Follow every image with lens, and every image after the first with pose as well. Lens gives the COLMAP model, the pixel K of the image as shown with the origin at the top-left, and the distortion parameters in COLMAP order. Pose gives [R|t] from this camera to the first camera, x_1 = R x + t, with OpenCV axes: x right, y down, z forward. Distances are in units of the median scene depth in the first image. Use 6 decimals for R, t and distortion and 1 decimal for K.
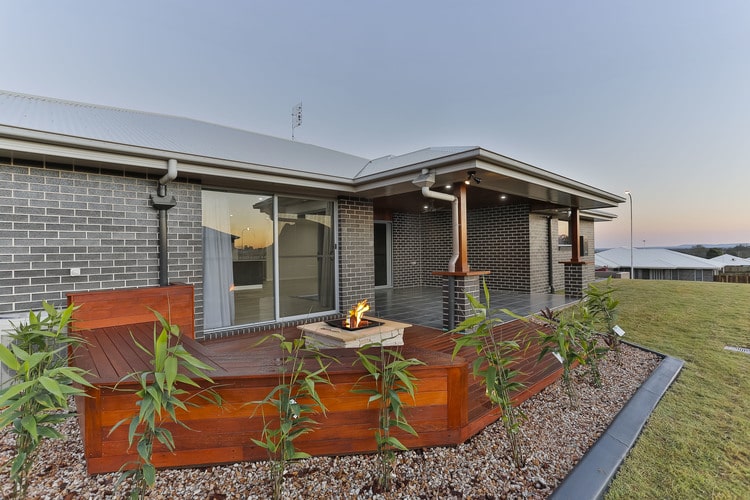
lens RADIAL K [[359.1, 0, 375.0], [0, 359.1, 250.0], [0, 0, 1]] dist [-0.027837, 0.000462]
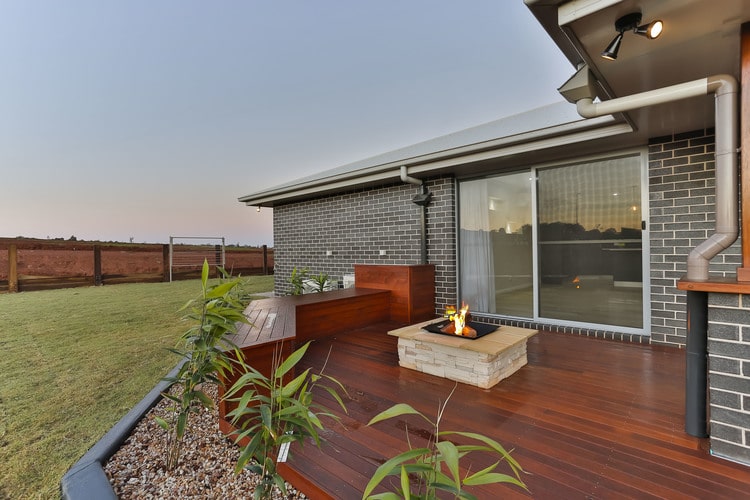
lens RADIAL K [[359.1, 0, 375.0], [0, 359.1, 250.0], [0, 0, 1]] dist [-0.027837, 0.000462]
pose [[0.076786, 0.014557, -0.996941, 0.644977], [0.020158, 0.999666, 0.016149, 0.019950], [0.996844, -0.021336, 0.076467, 0.721398]]
